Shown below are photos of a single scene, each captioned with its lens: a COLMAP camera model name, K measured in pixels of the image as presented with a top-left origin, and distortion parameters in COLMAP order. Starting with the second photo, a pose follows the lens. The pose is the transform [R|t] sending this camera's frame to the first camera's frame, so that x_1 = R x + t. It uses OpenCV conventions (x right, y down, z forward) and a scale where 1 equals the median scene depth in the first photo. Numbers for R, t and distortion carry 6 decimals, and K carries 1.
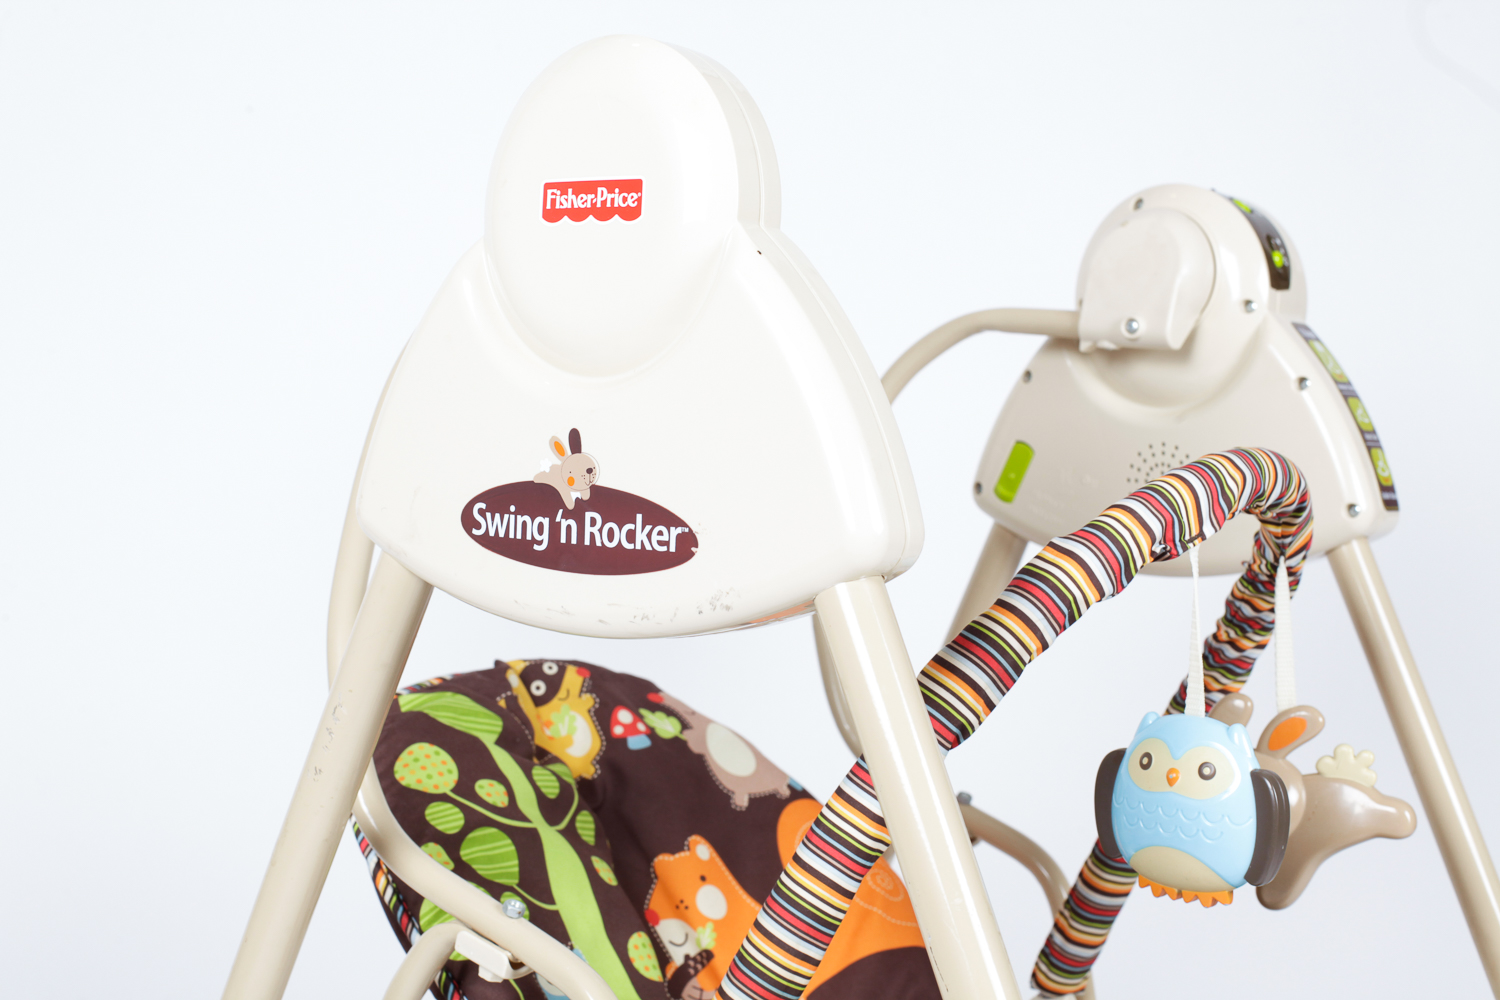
lens RADIAL K [[2223.4, 0, 750.0], [0, 2223.4, 500.0], [0, 0, 1]] dist [-0.182312, 0.110106]
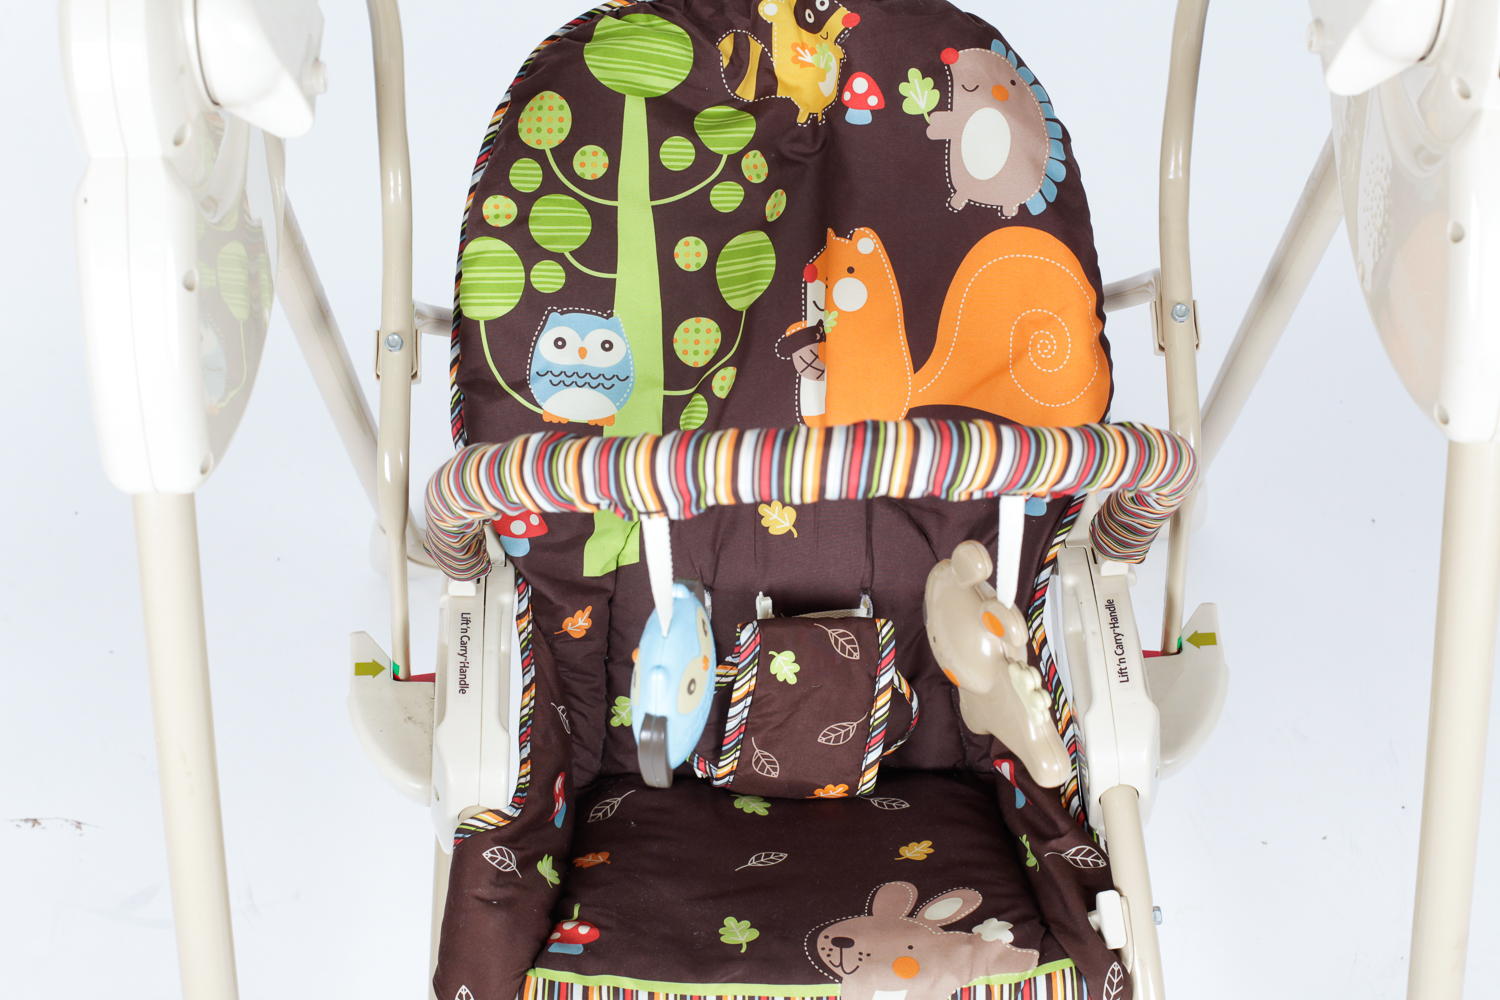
lens RADIAL K [[2223.4, 0, 750.0], [0, 2223.4, 500.0], [0, 0, 1]] dist [-0.182312, 0.110106]
pose [[0.583949, 0.625468, -0.517488, 0.581694], [0.006899, 0.633618, 0.773615, -0.588626], [0.811761, -0.455321, 0.365686, 0.570481]]
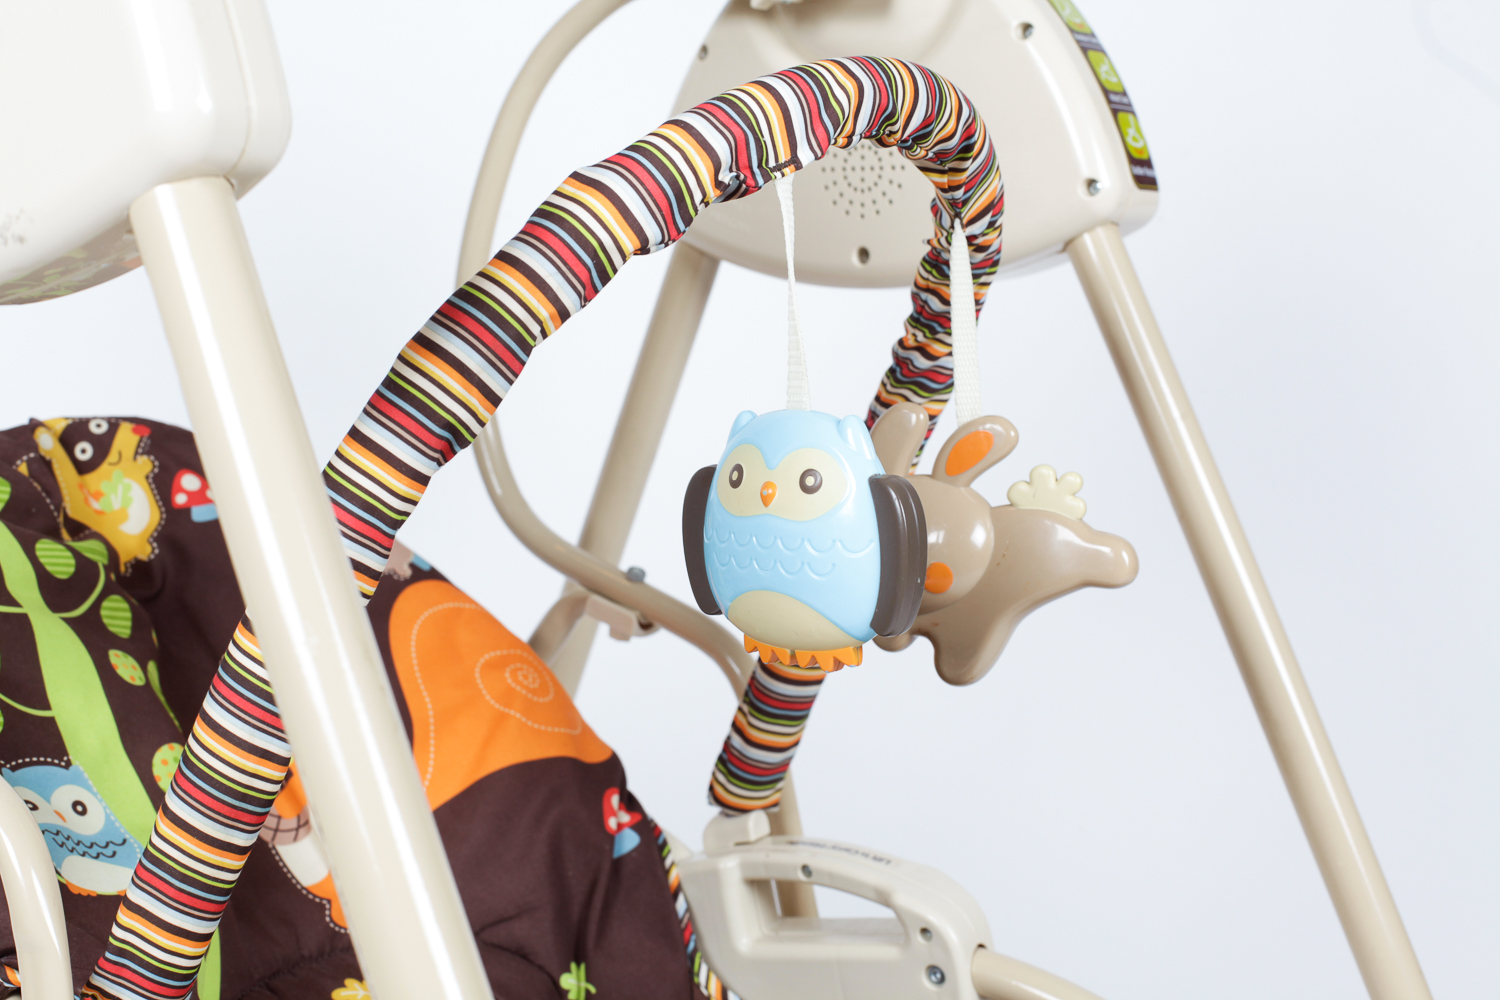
lens RADIAL K [[2223.4, 0, 750.0], [0, 2223.4, 500.0], [0, 0, 1]] dist [-0.182312, 0.110106]
pose [[0.999179, -0.037162, 0.016154, 0.144544], [0.036100, 0.997441, 0.061708, 0.067783], [-0.018406, -0.061075, 0.997963, 0.220219]]
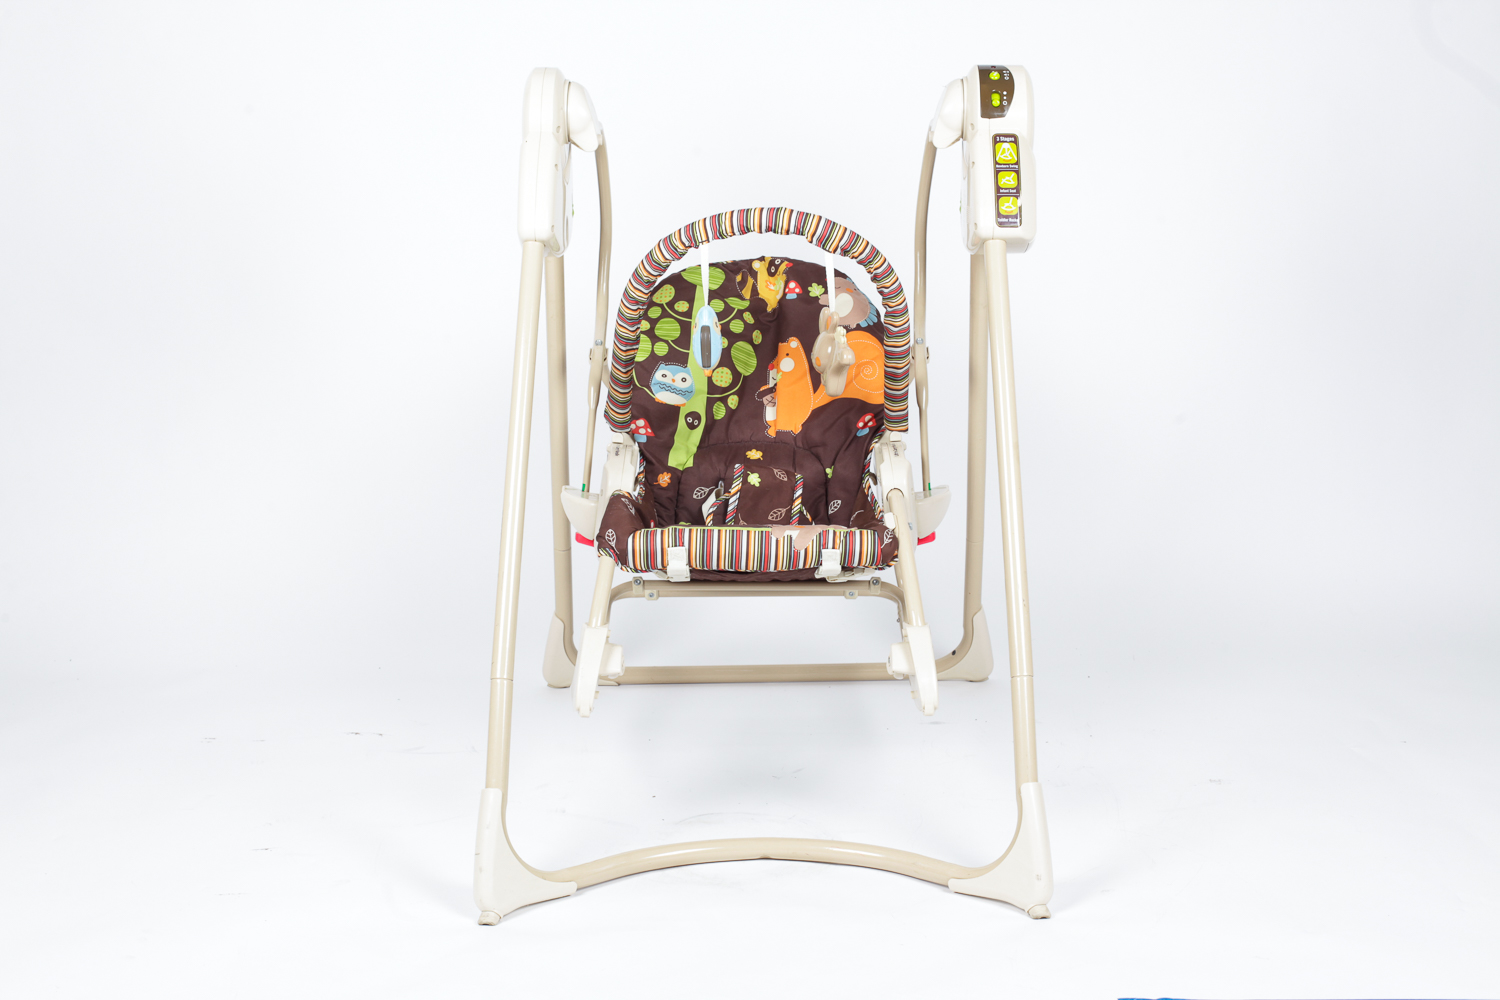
lens RADIAL K [[2045.6, 0, 749.4], [0, 2045.6, 560.2], [0, 0, 1]] dist [-0.001256, 0.010615]
pose [[0.553728, 0.222227, -0.802496, 1.928142], [-0.001836, 0.964055, 0.265698, -0.222828], [0.832695, -0.145651, 0.534232, -0.292199]]
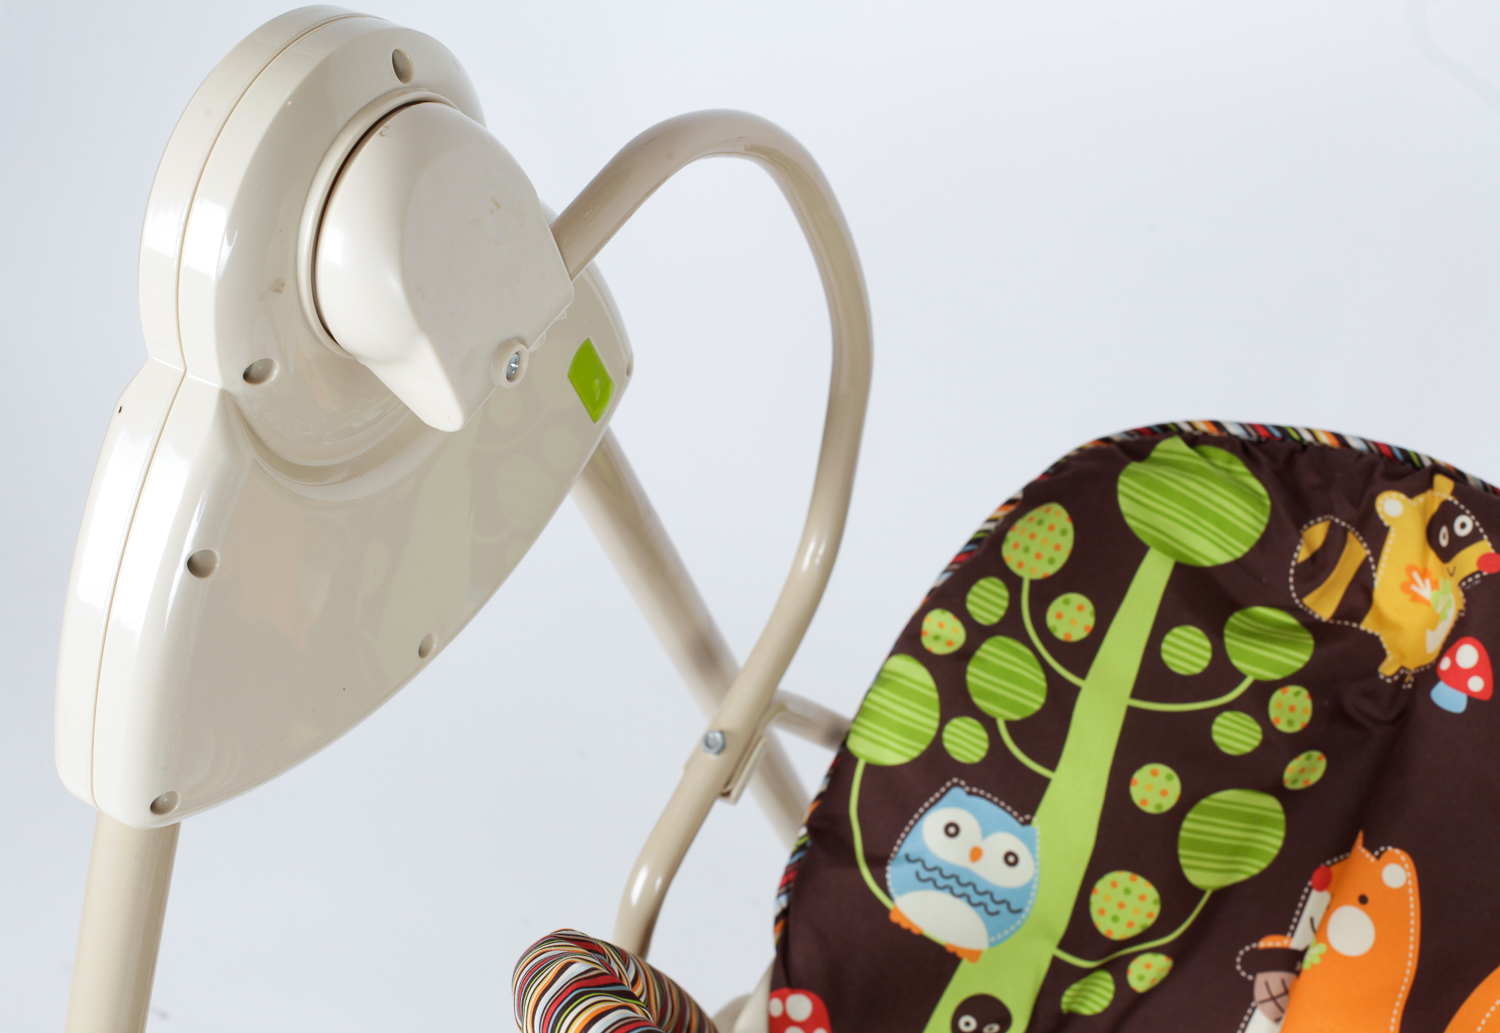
lens RADIAL K [[2333.7, 0, 750.0], [0, 2333.7, 516.5], [0, 0, 1]] dist [-0.158585, -0.011197]
pose [[0.050316, 0.671169, -0.739595, 0.452698], [0.034435, 0.738926, 0.672906, -0.441785], [0.998140, -0.059325, 0.014068, 0.850079]]
